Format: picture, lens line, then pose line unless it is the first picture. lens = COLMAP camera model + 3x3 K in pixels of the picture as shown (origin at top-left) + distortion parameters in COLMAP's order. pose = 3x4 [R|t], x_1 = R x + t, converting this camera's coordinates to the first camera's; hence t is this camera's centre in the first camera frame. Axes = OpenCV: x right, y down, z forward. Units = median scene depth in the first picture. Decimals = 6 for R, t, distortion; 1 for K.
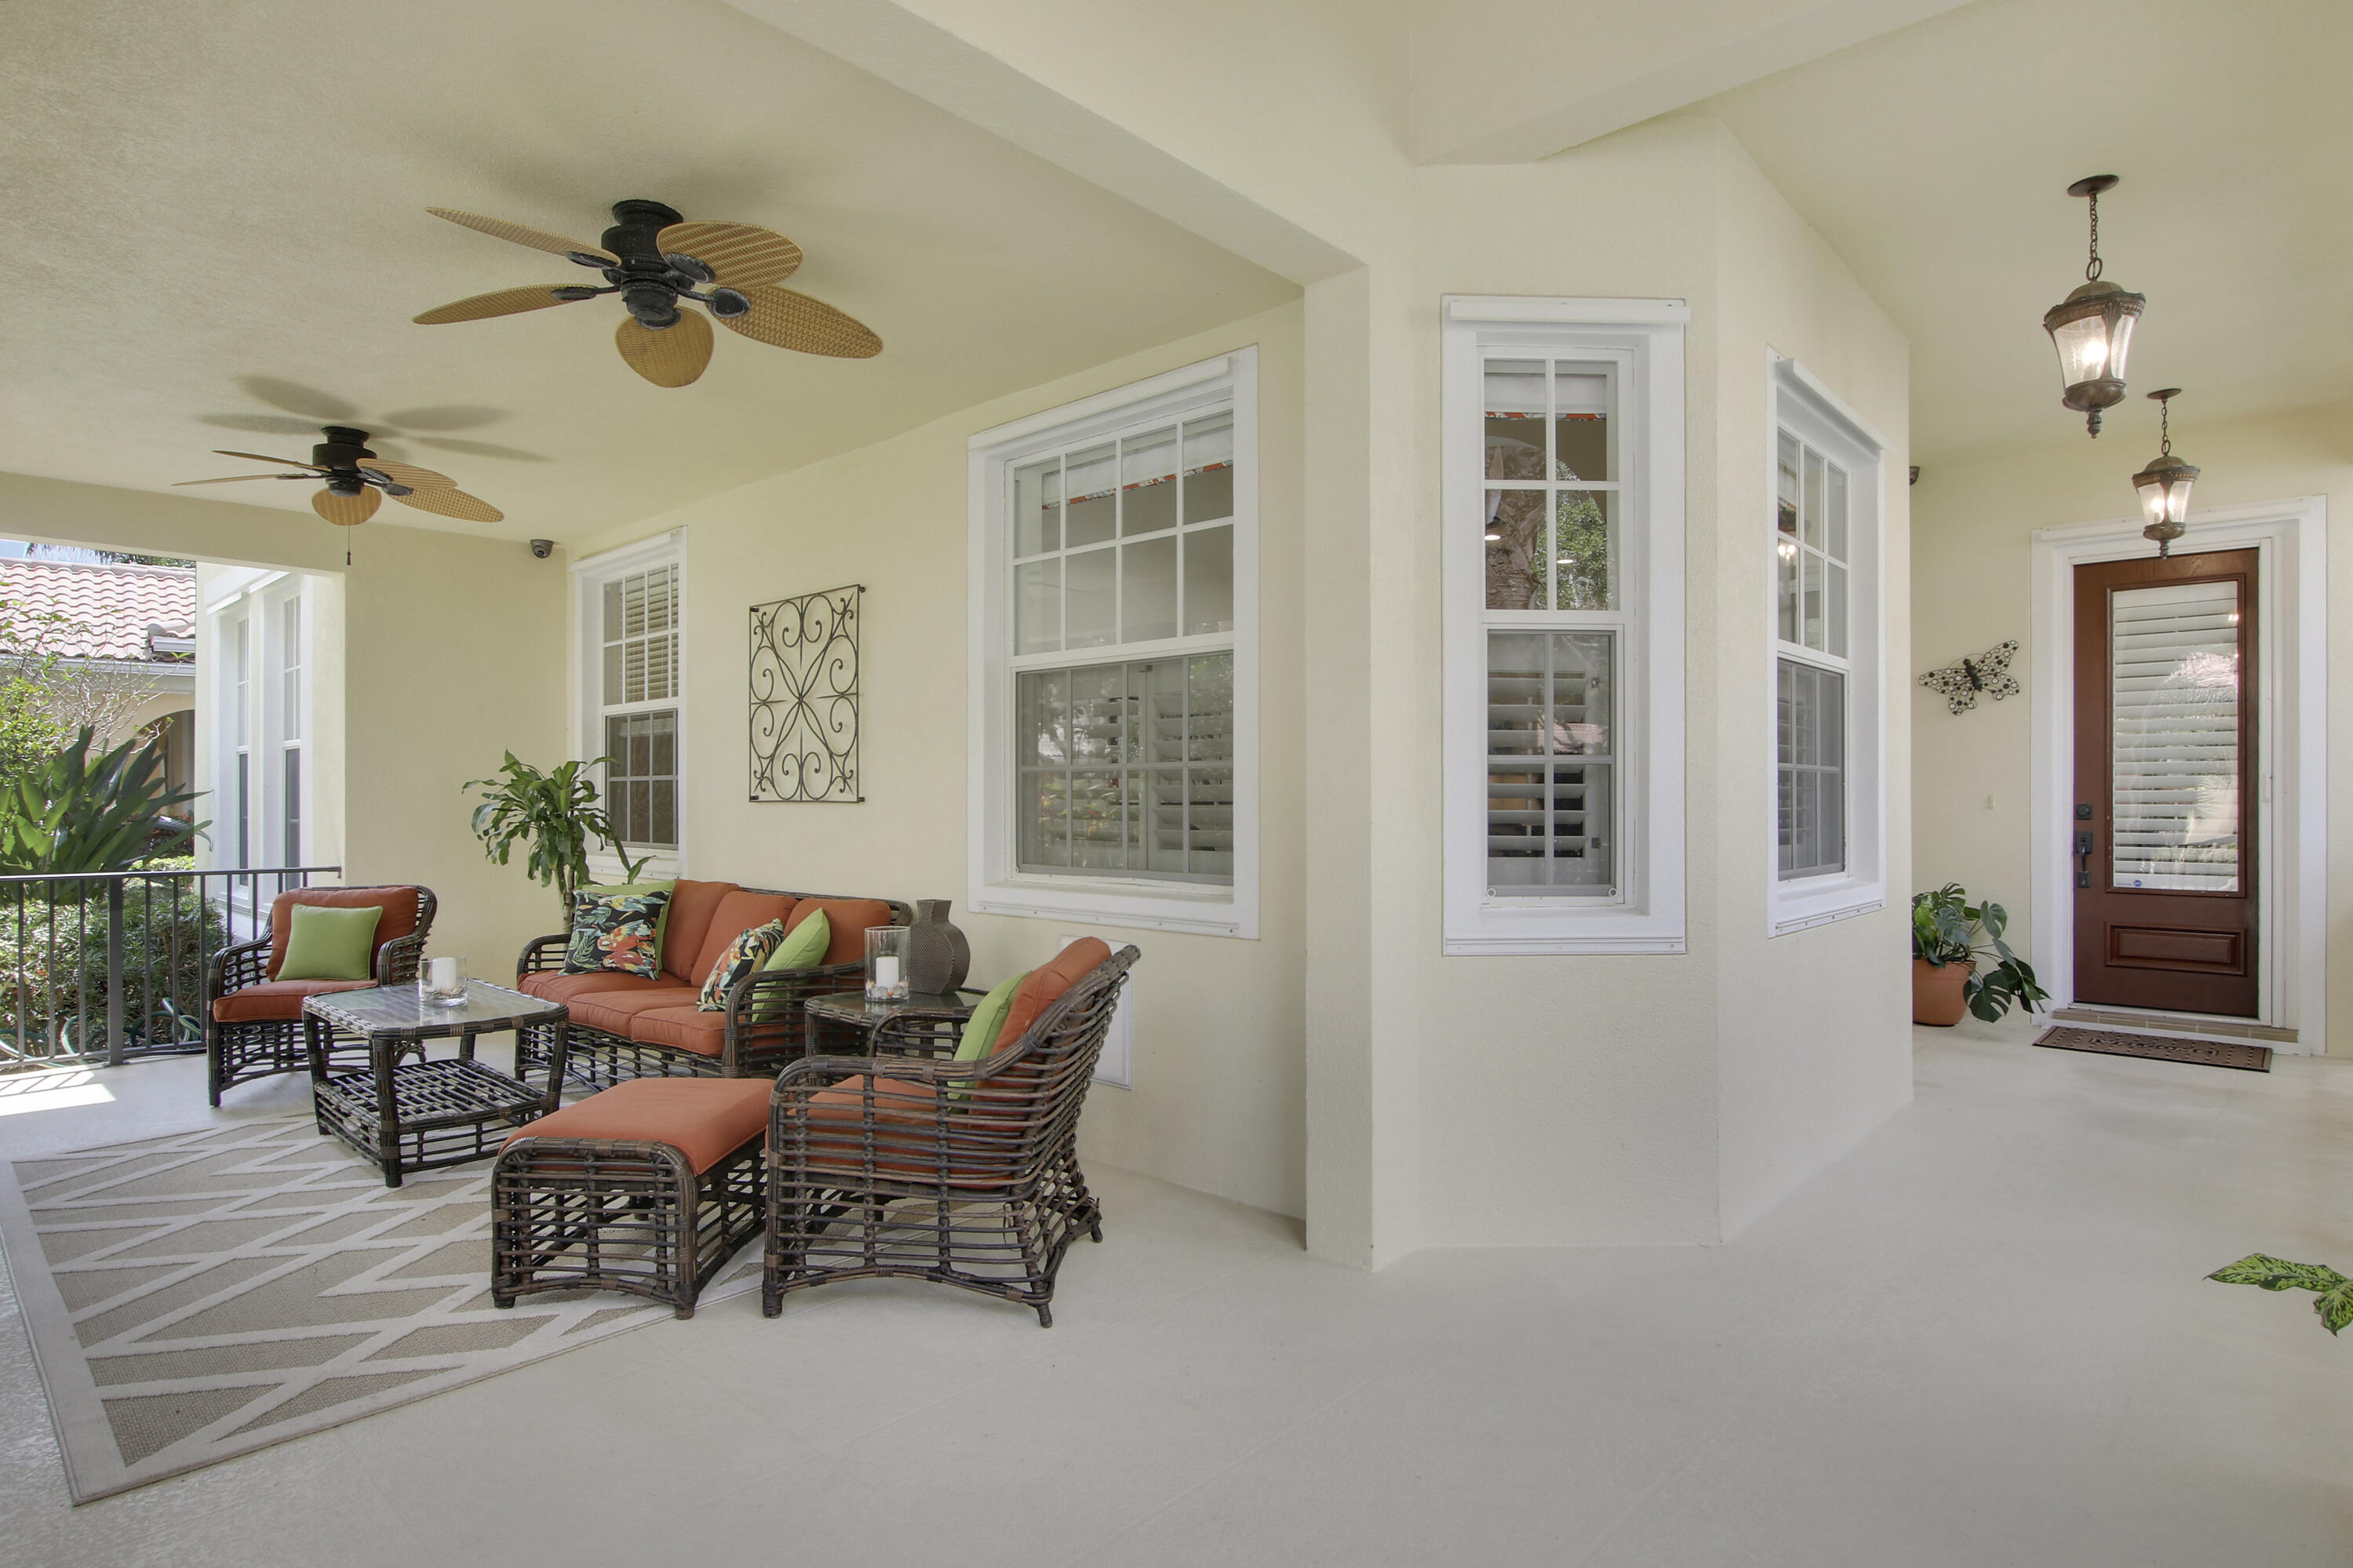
lens RADIAL K [[1253.5, 0, 1233.6], [0, 1253.5, 810.9], [0, 0, 1]] dist [-0.026029, 0.002259]
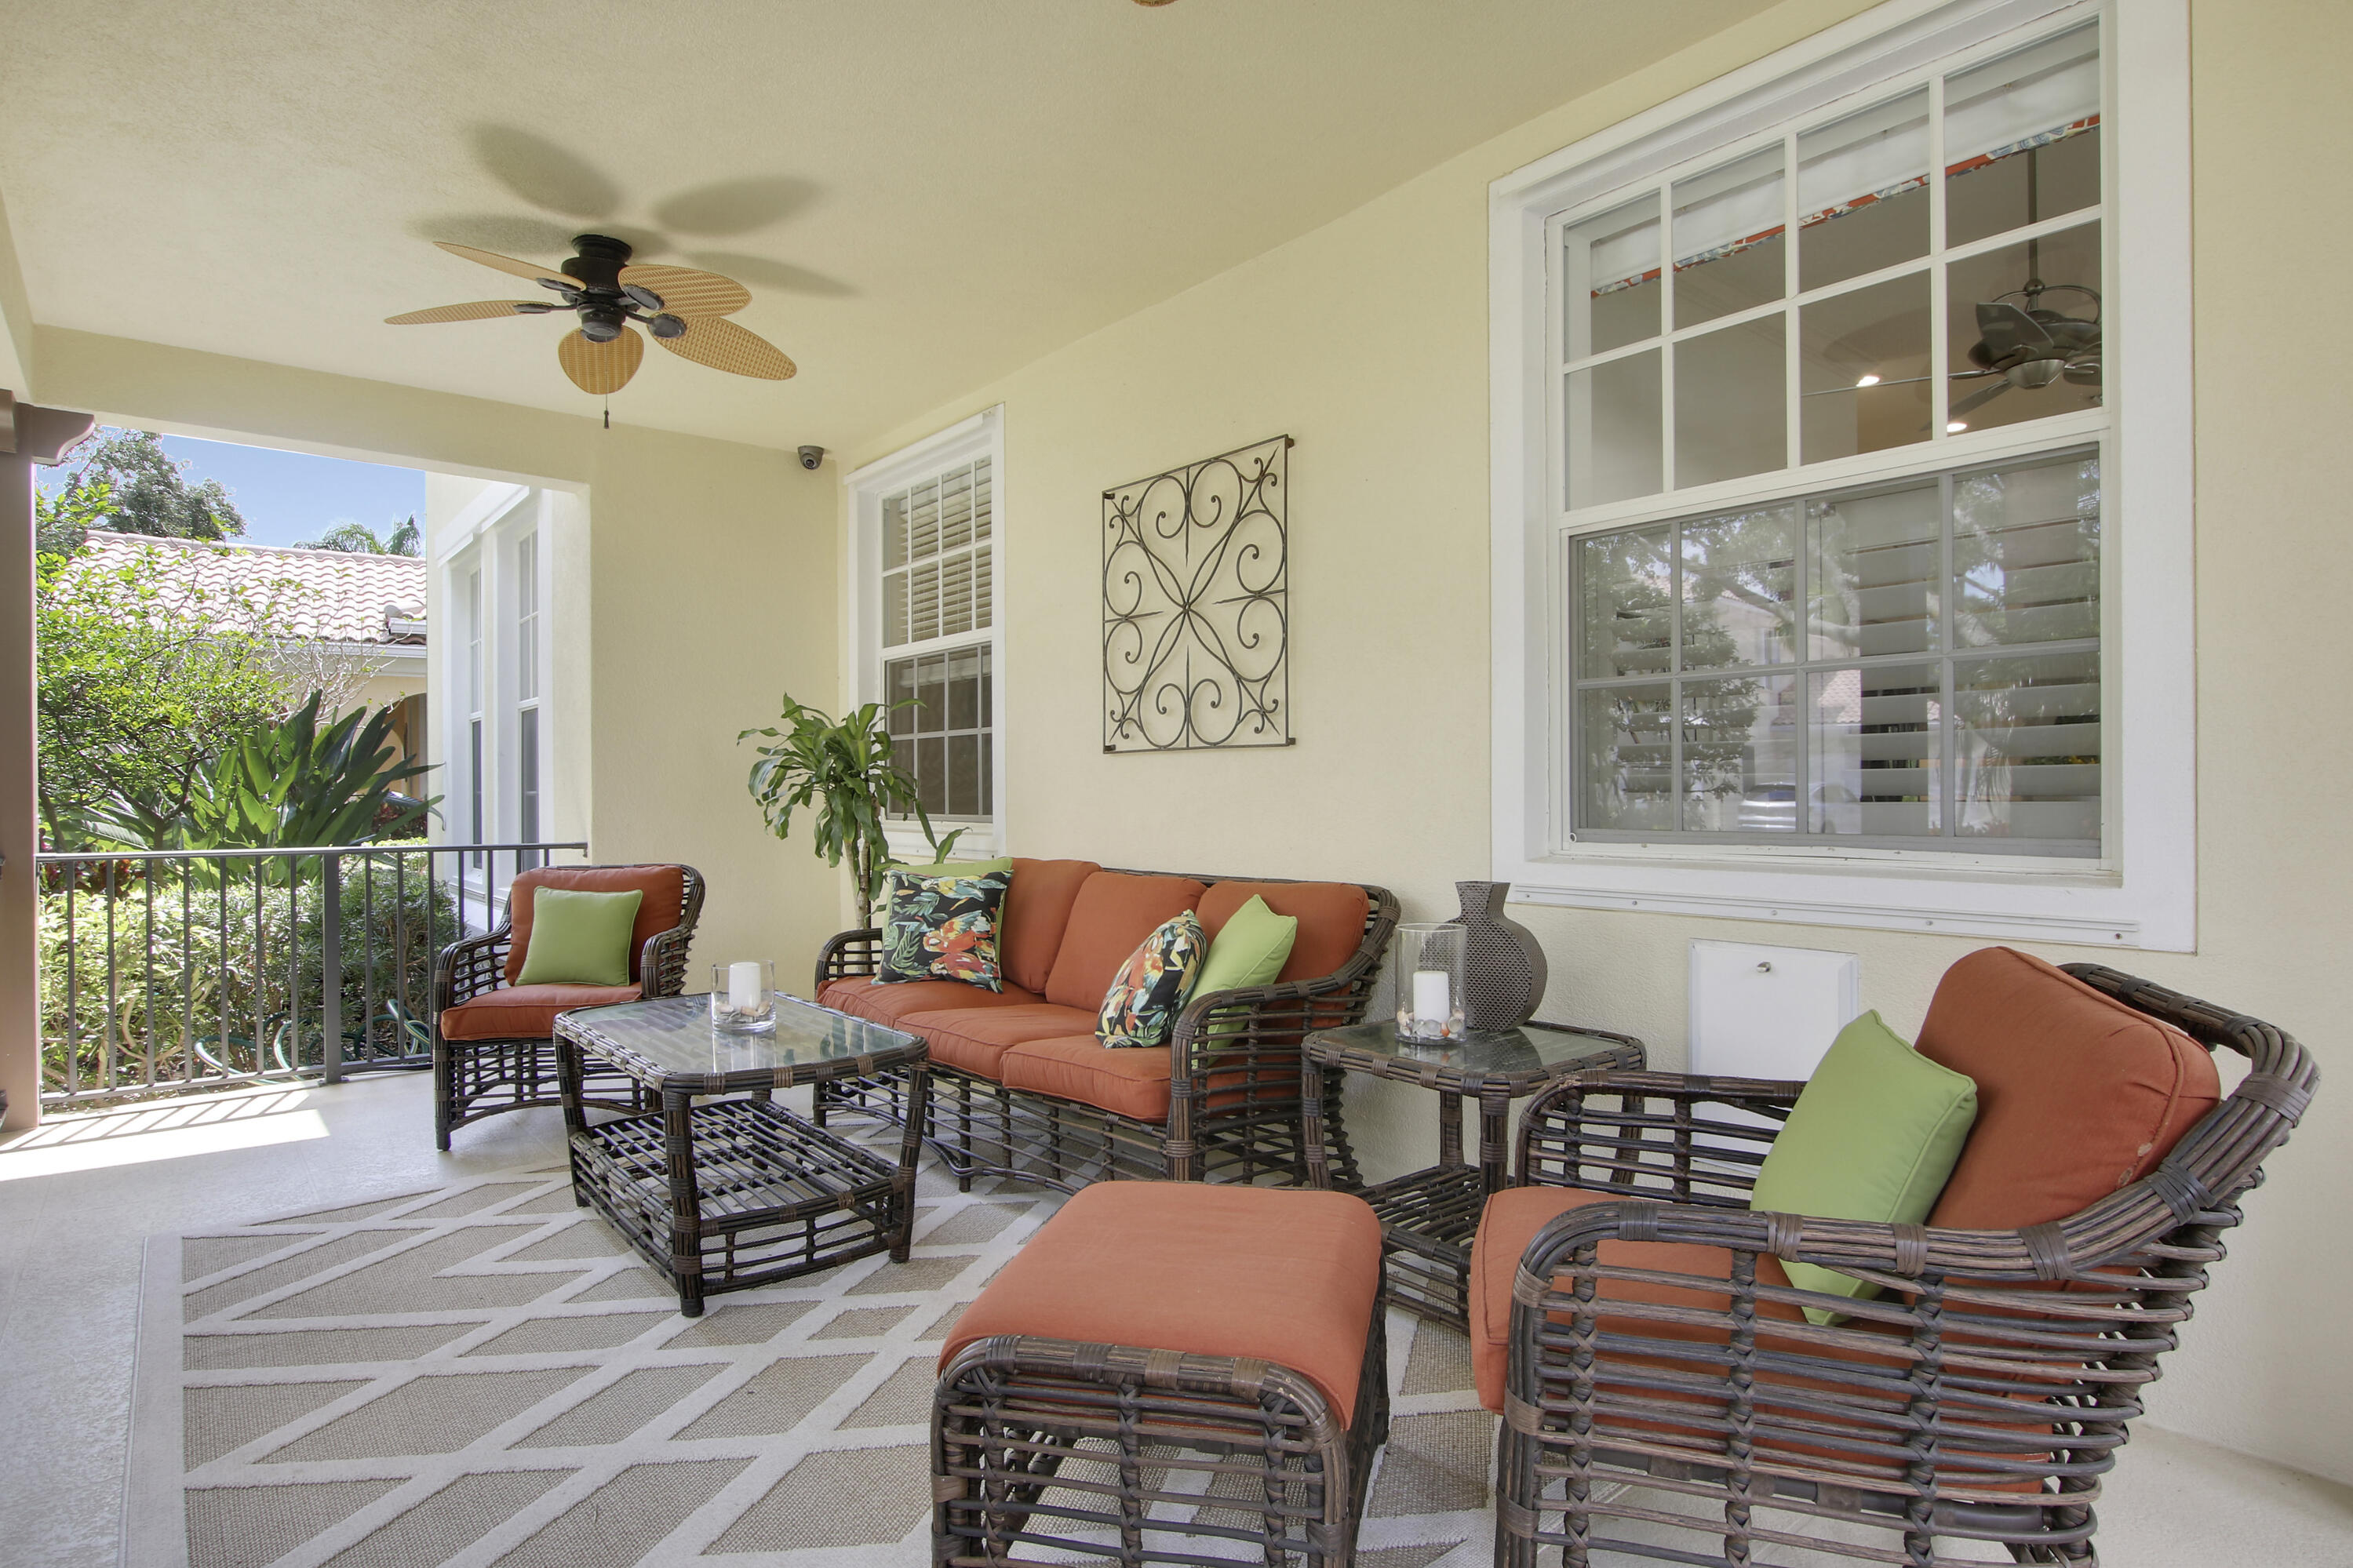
lens RADIAL K [[1253.5, 0, 1236.9], [0, 1253.5, 815.7], [0, 0, 1]] dist [-0.026029, 0.002259]
pose [[0.991887, -0.000584, -0.127123, -0.232110], [0.001511, 0.999973, 0.007193, 0.026803], [0.127115, -0.007326, 0.991861, 0.290152]]
